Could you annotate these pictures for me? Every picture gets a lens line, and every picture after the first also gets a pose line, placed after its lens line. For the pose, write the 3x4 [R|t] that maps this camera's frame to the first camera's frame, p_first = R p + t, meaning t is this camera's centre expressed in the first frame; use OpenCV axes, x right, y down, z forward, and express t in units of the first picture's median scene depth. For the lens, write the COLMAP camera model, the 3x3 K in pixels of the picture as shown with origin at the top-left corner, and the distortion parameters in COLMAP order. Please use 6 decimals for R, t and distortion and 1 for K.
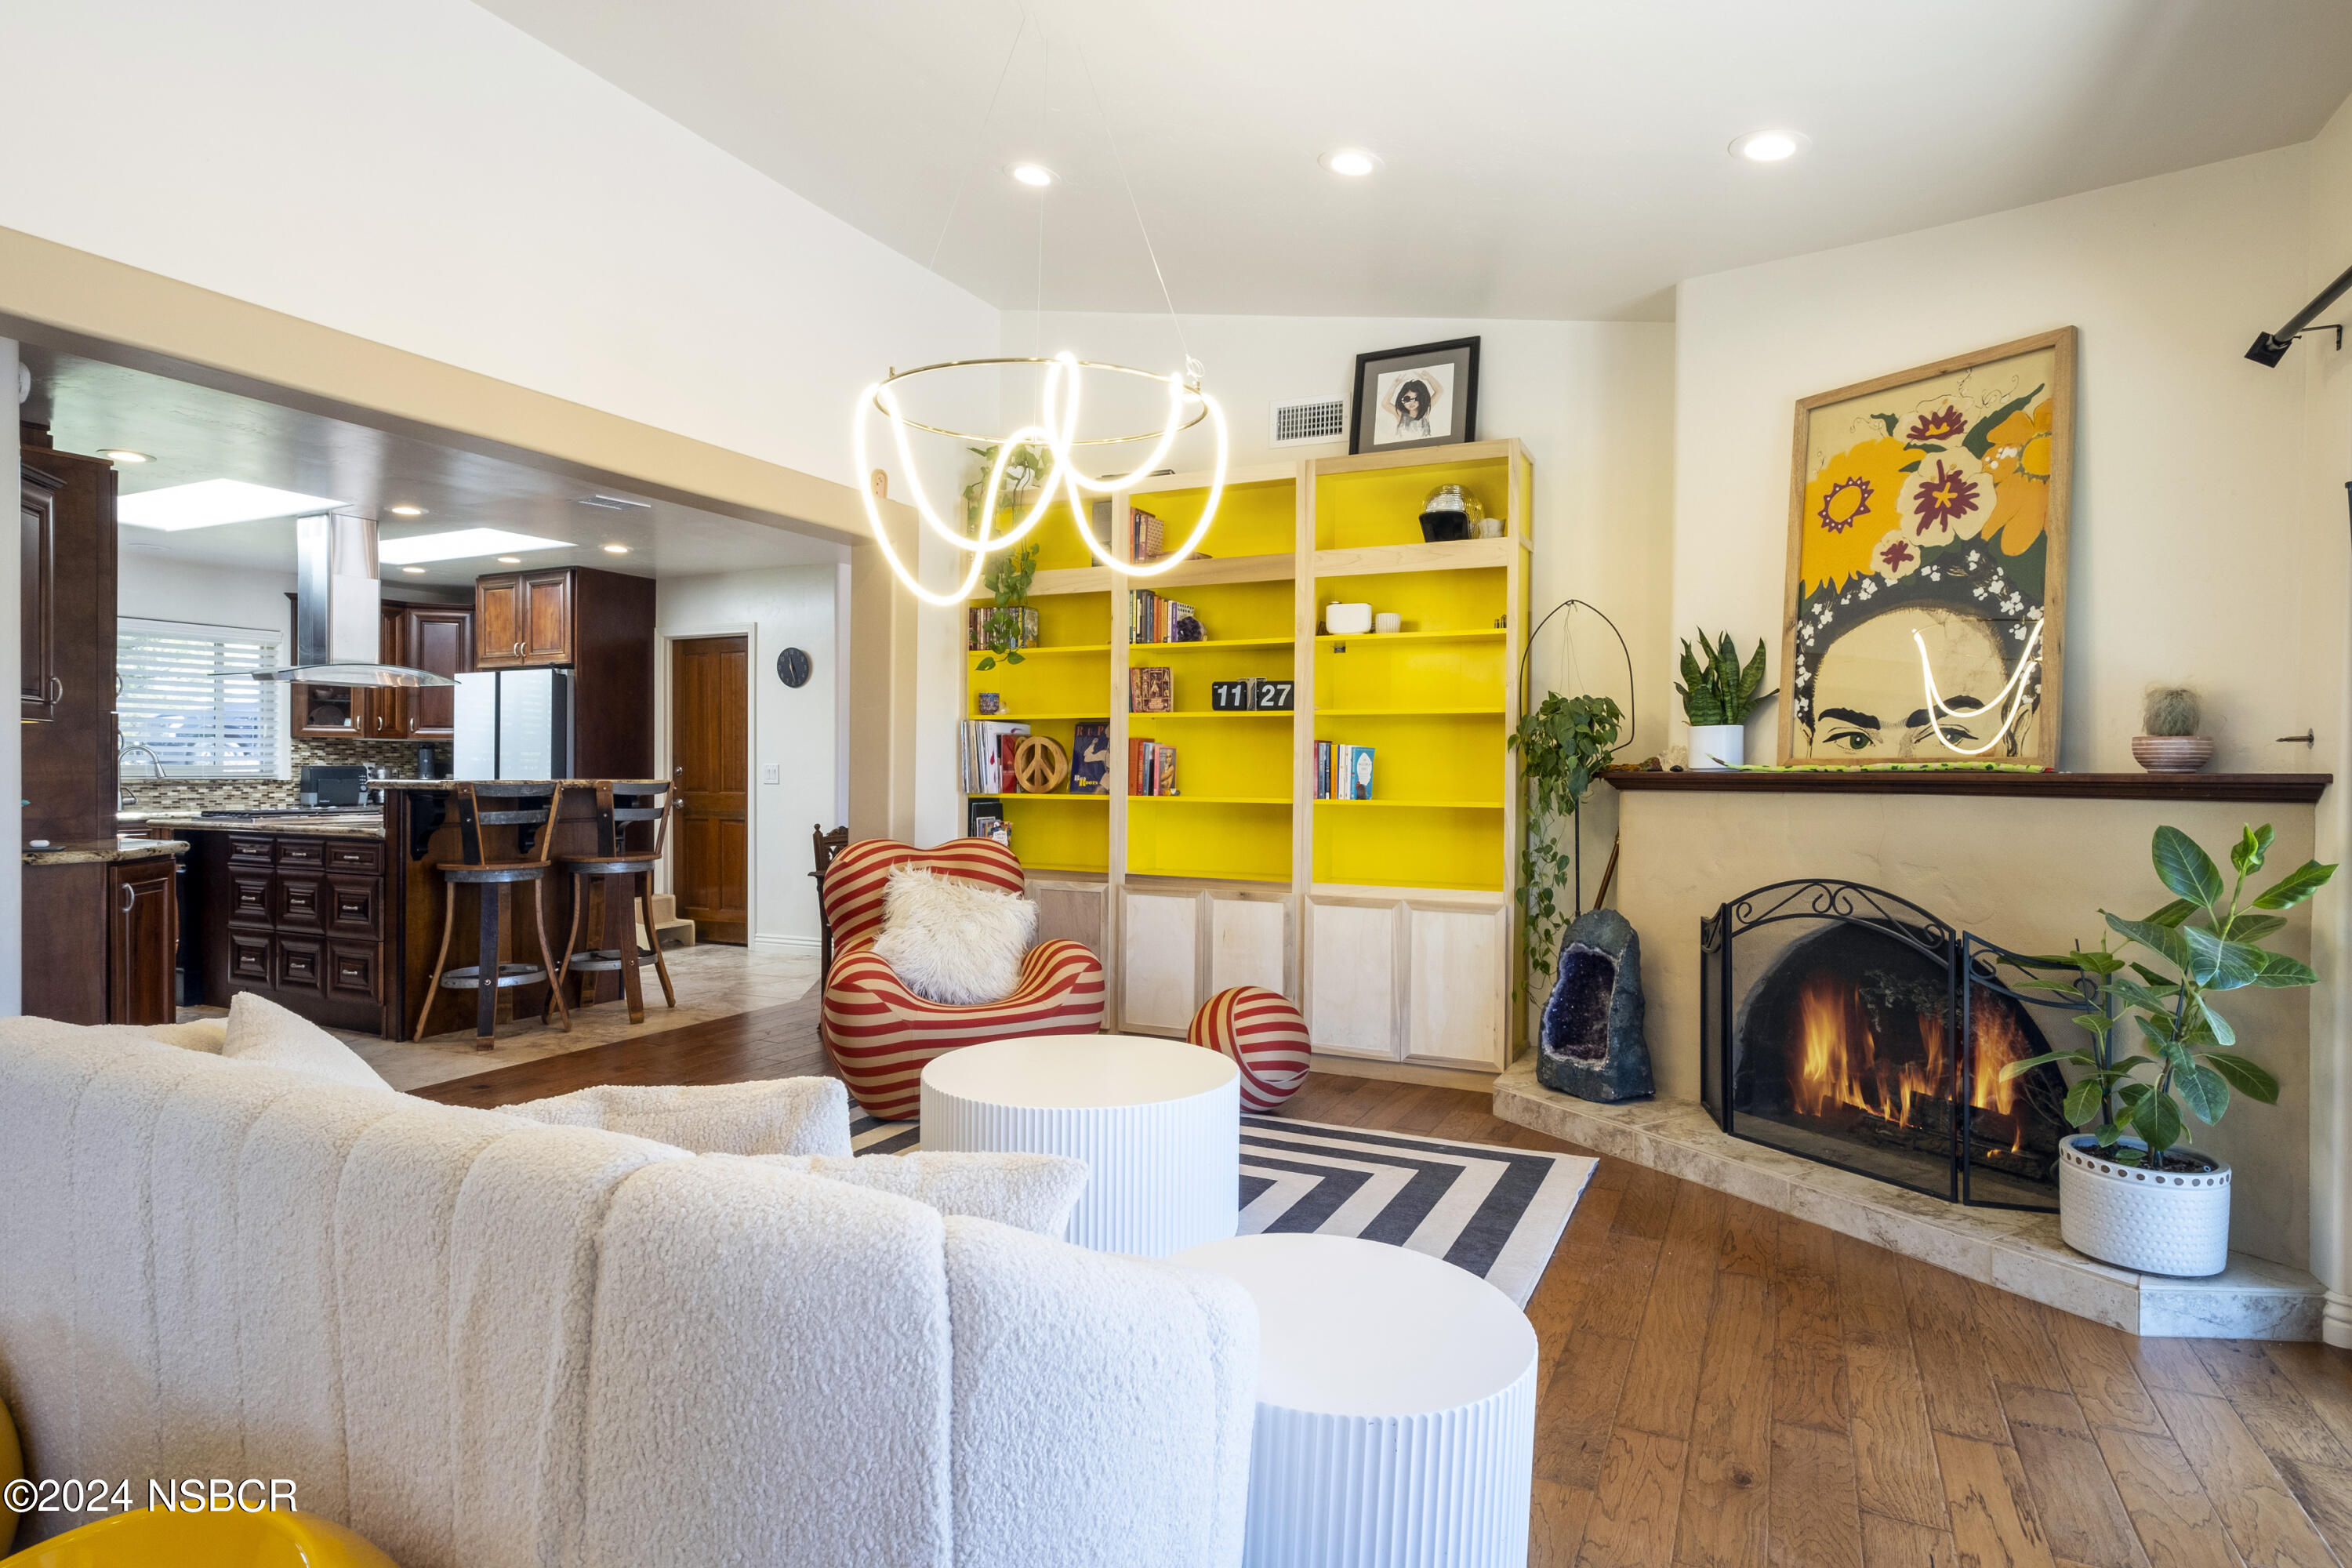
lens RADIAL K [[1247.7, 0, 1176.0], [0, 1247.7, 784.0], [0, 0, 1]] dist [-0.001252, -0.000249]
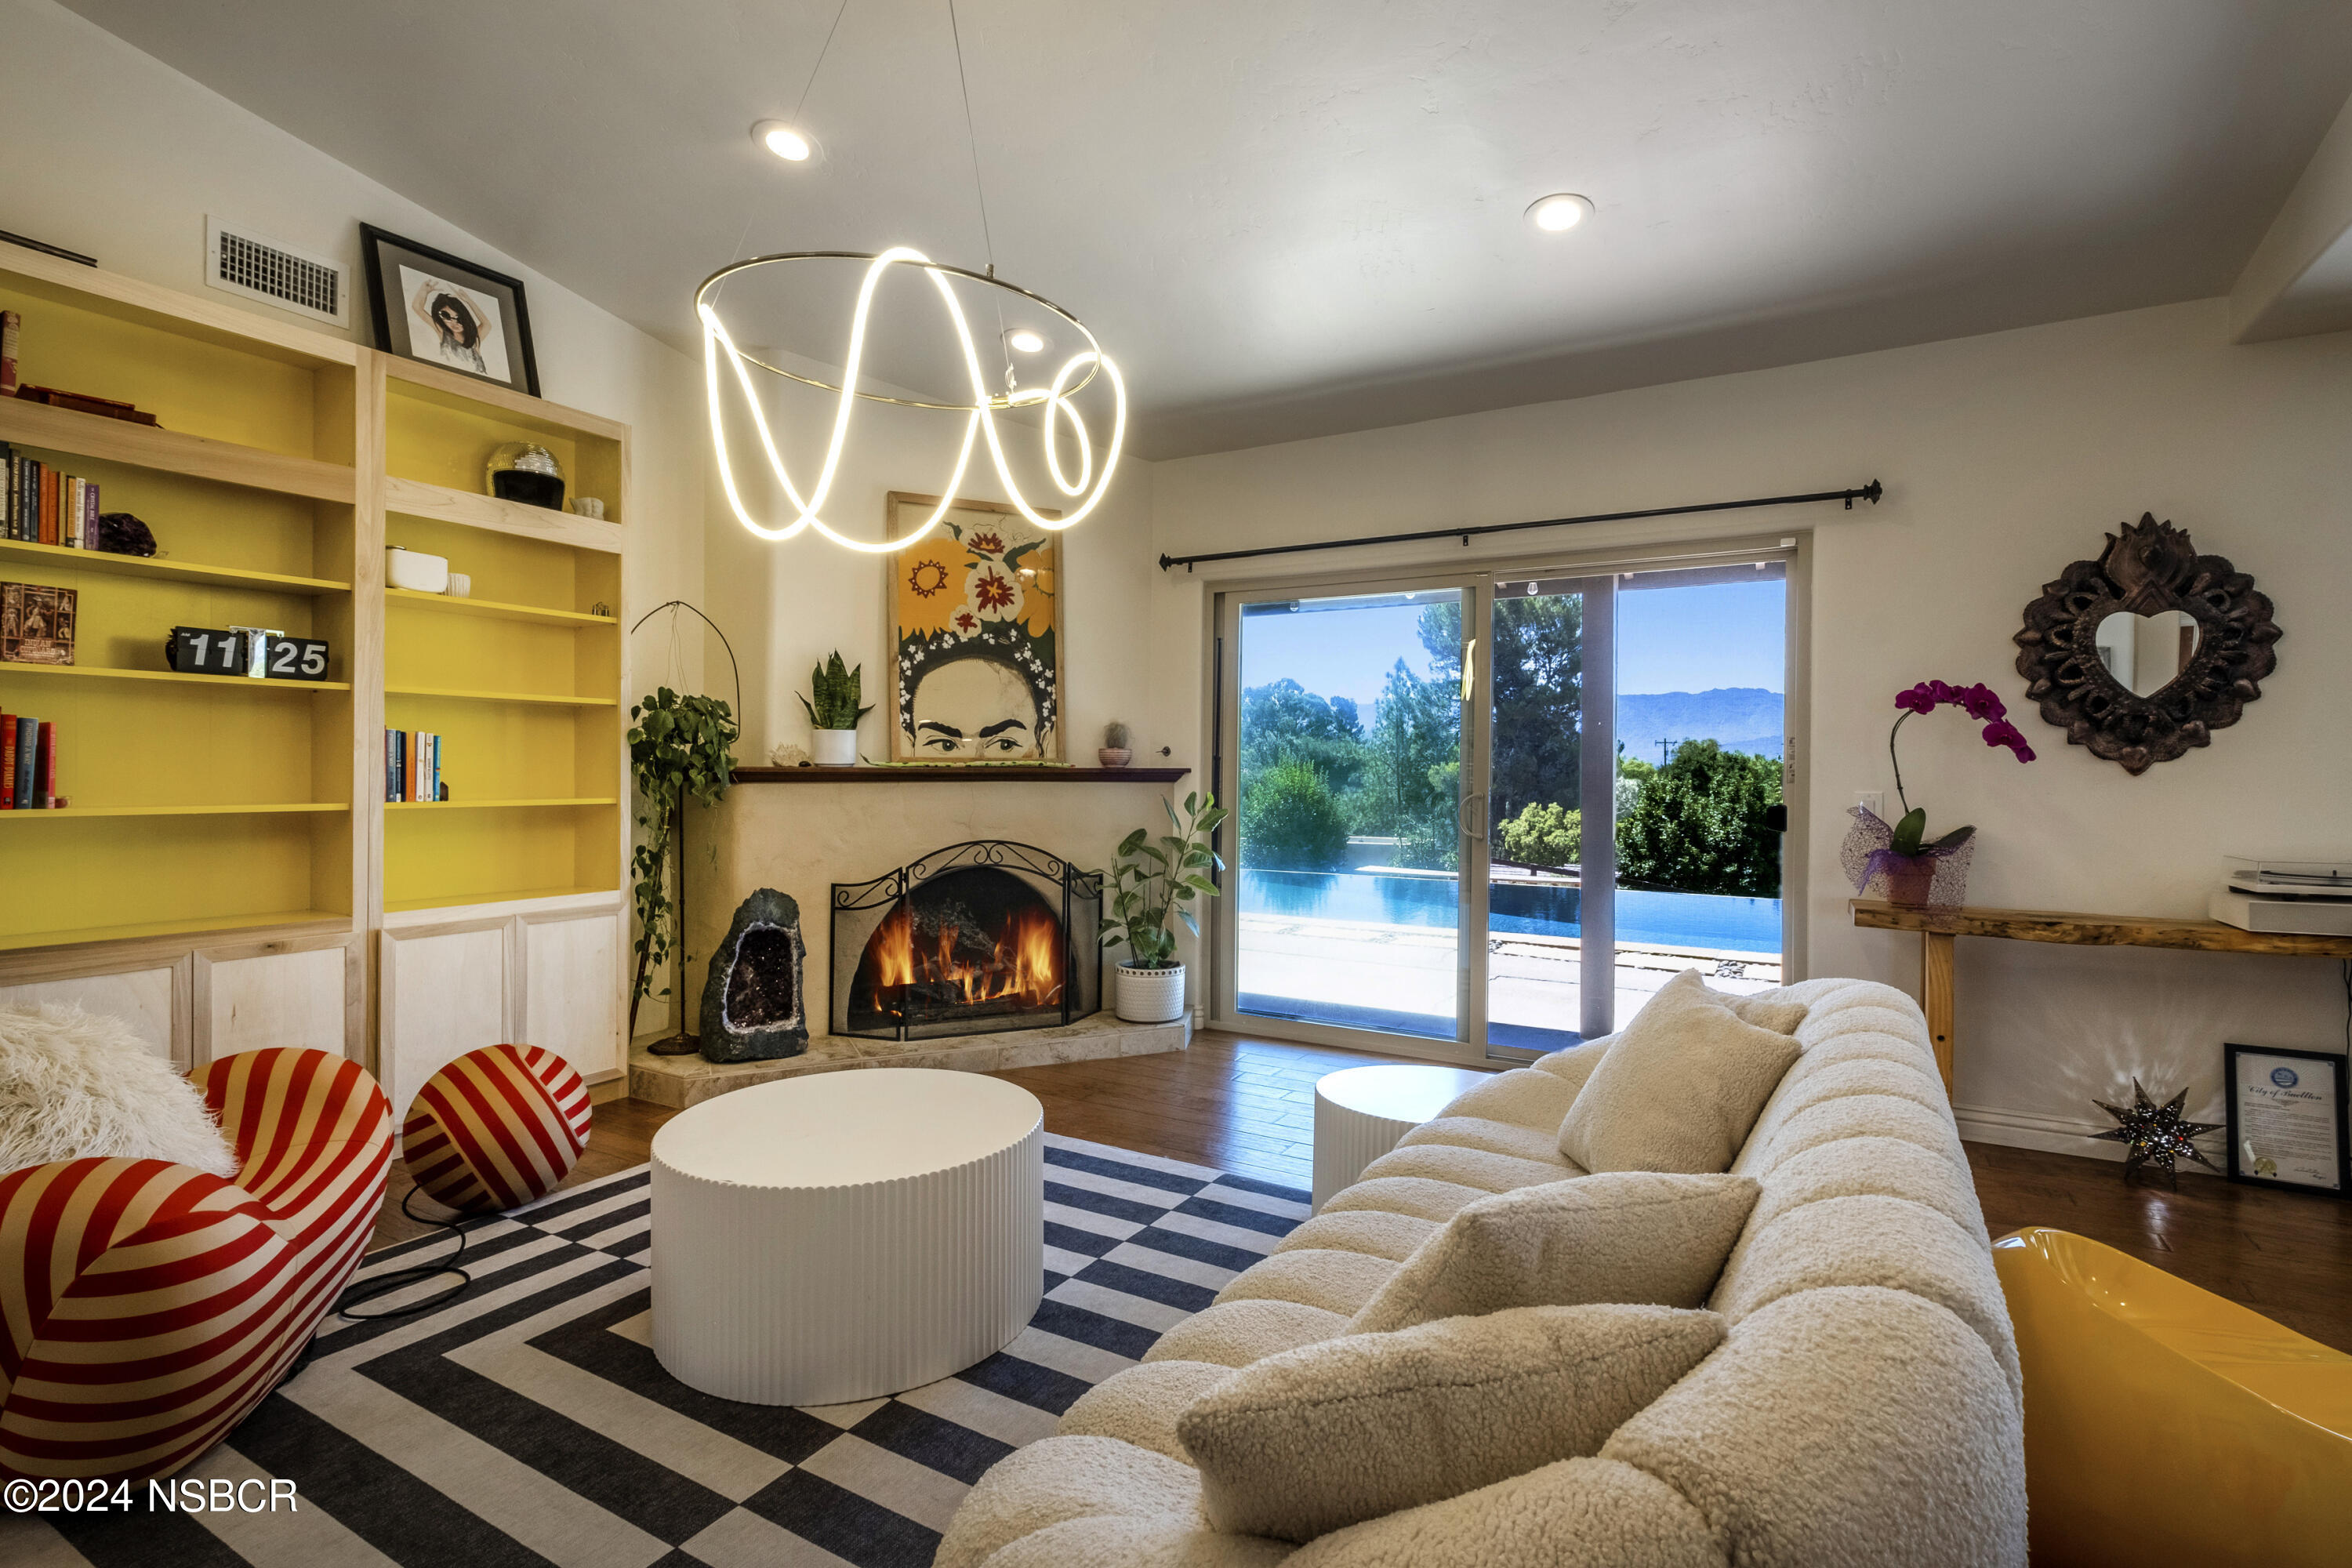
lens RADIAL K [[1104.1, 0, 1176.0], [0, 1104.1, 784.0], [0, 0, 1]] dist [0.001946, -0.000083]
pose [[0.066363, -0.019227, 0.997610, -0.701009], [0.005887, 0.999804, 0.018878, -0.012172], [-0.997778, 0.004620, 0.066463, 0.634521]]
